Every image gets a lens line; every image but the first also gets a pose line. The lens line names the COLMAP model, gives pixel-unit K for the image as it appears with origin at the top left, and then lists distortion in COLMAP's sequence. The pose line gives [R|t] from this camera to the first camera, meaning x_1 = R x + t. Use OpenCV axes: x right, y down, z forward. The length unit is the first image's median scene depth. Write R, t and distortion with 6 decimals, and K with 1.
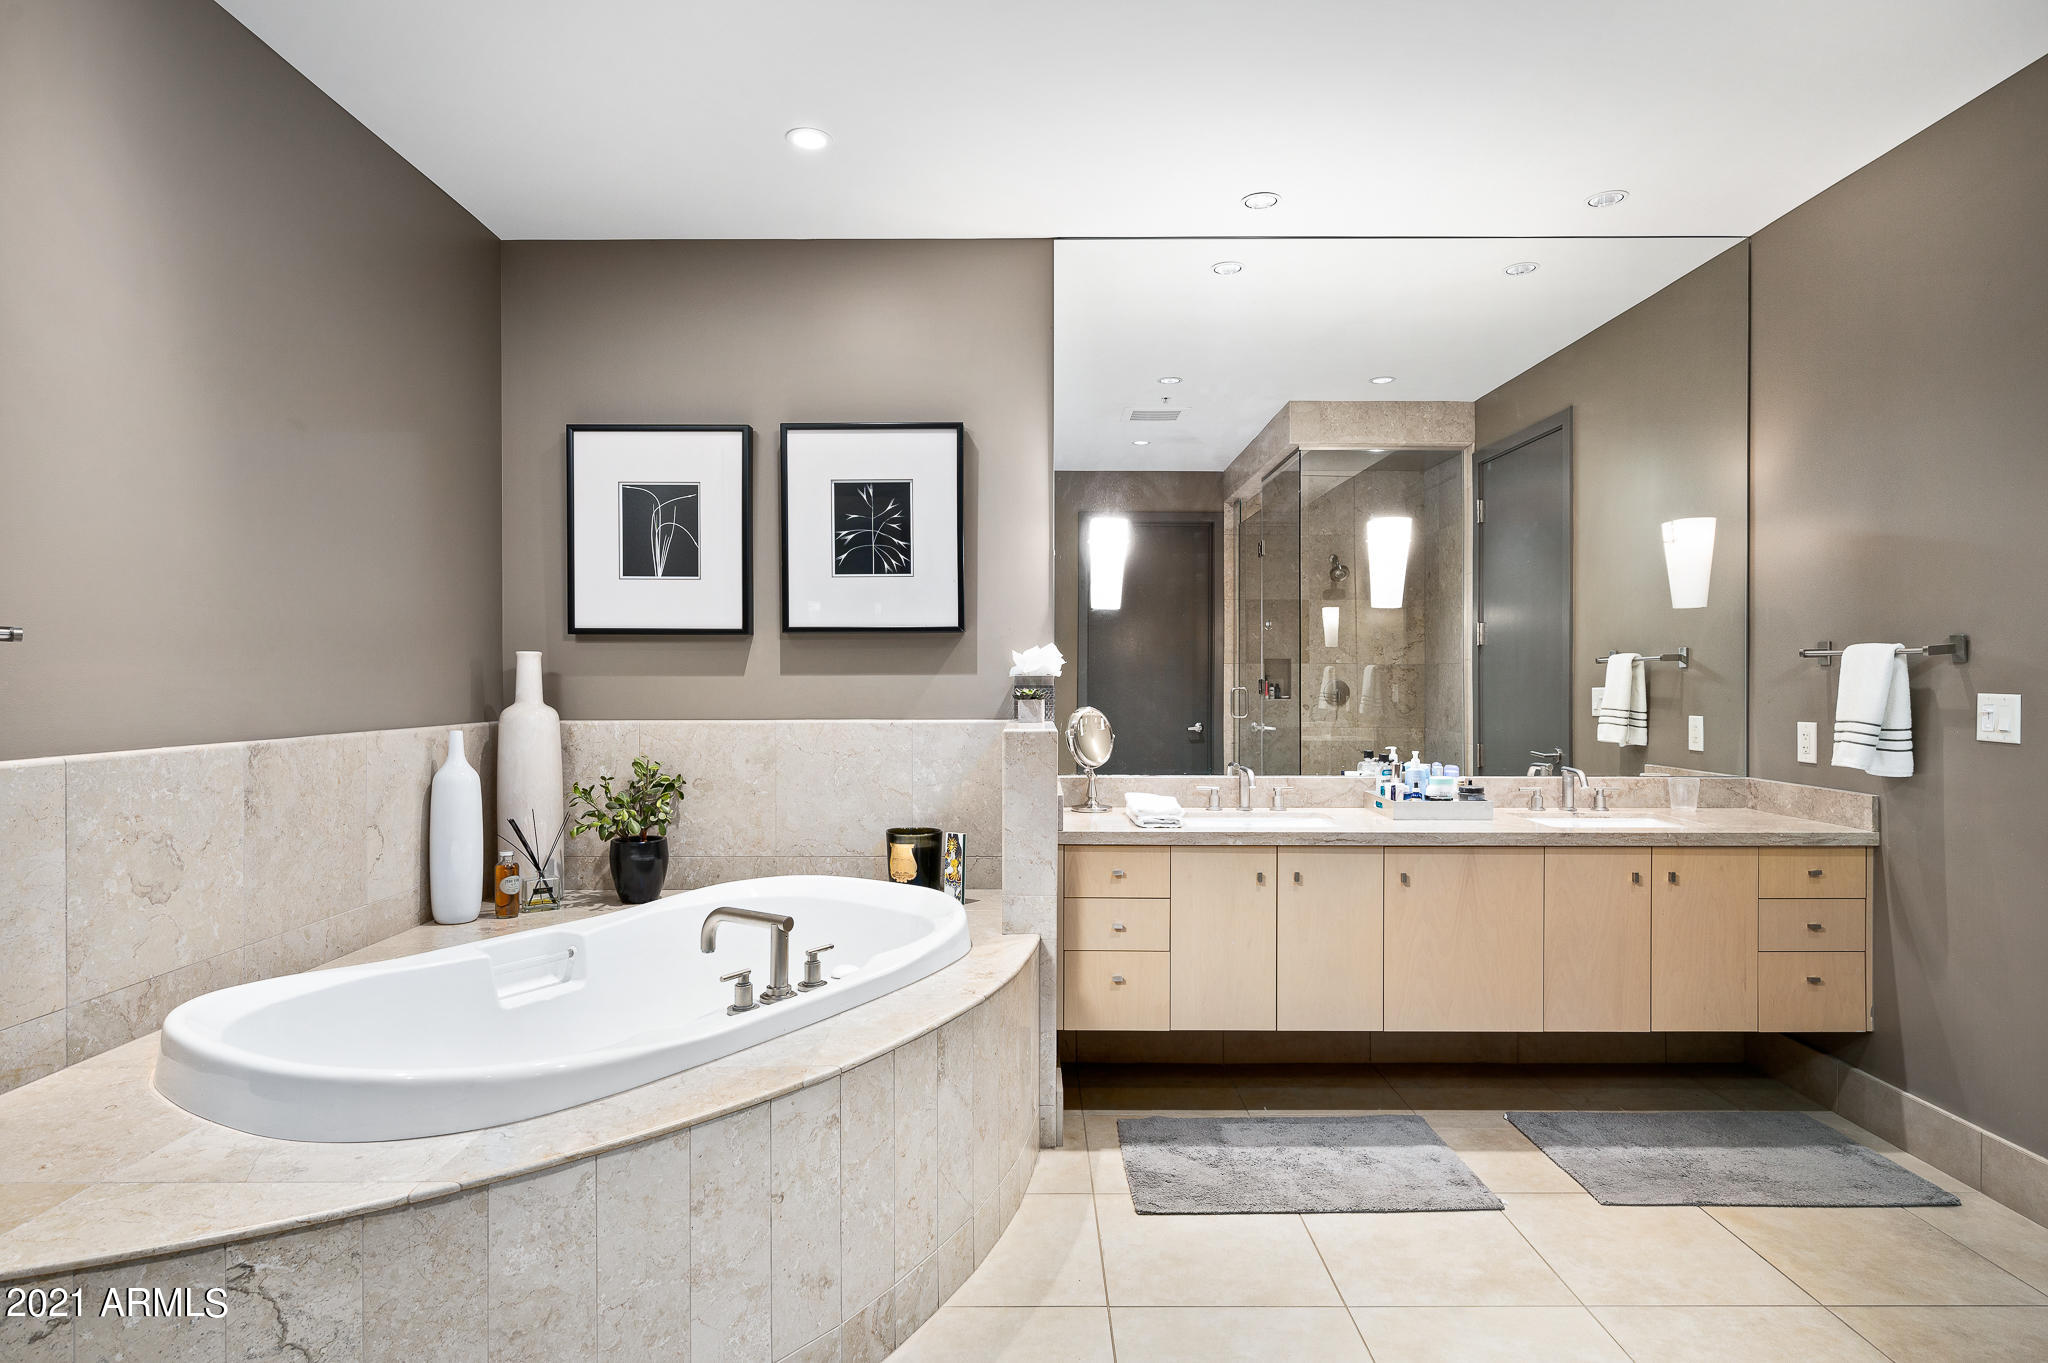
lens RADIAL K [[1105.2, 0, 1008.8], [0, 1105.2, 682.1], [0, 0, 1]] dist [0.000405, -0.001534]
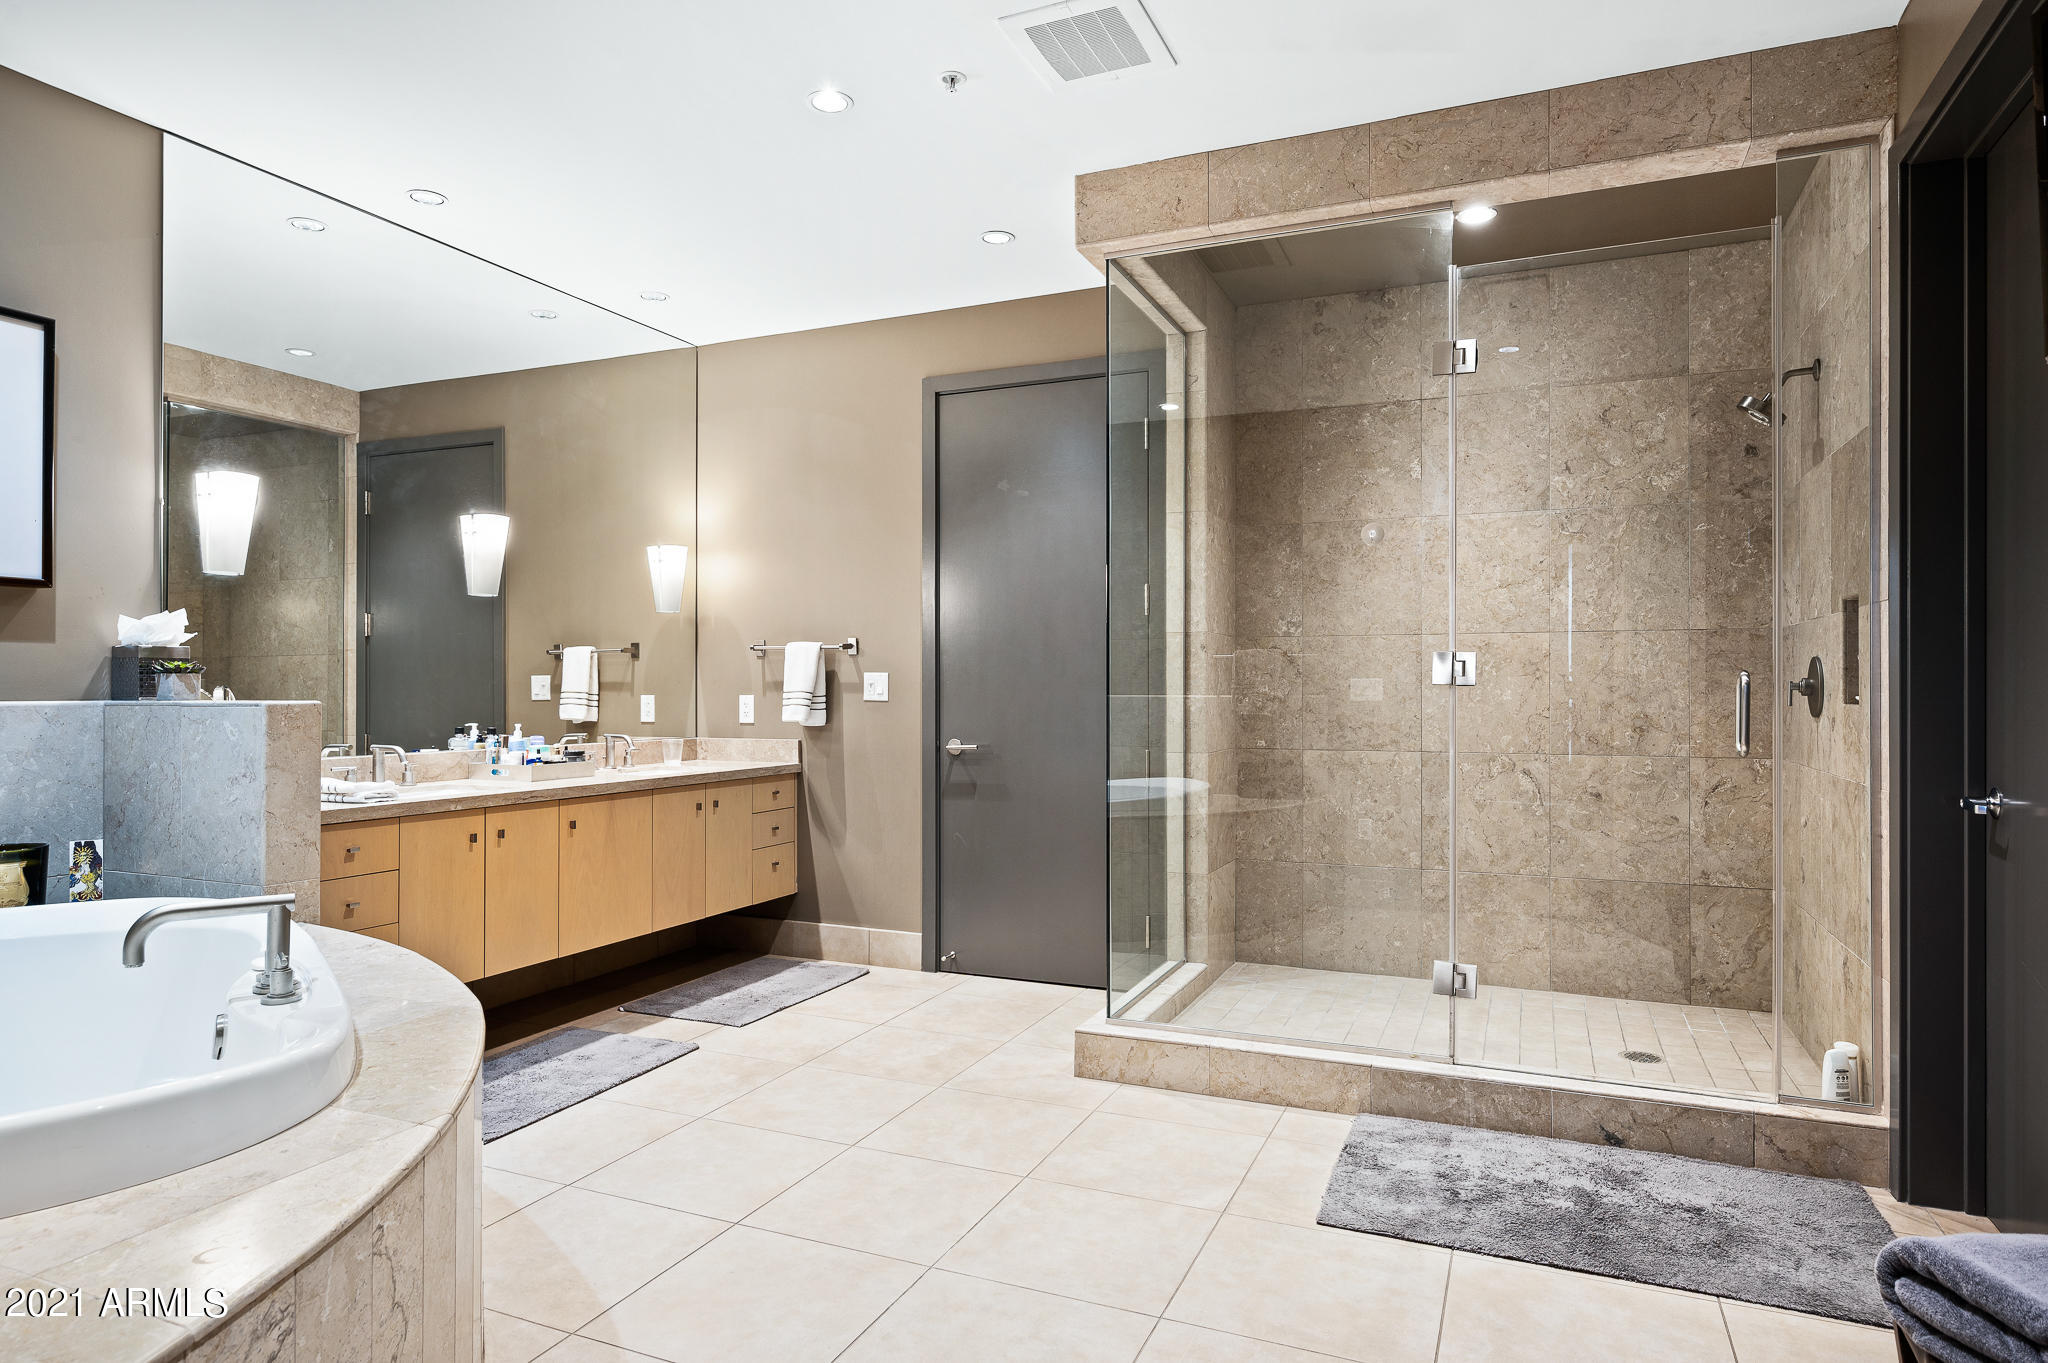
lens RADIAL K [[1214.2, 0, 1024.0], [0, 1214.2, 683.3], [0, 0, 1]] dist [-0.000520, -0.000042]
pose [[0.388023, 0.005340, 0.921634, -0.660551], [0.003546, 0.999967, -0.007287, 0.036127], [-0.921643, 0.006096, 0.387992, 0.044462]]
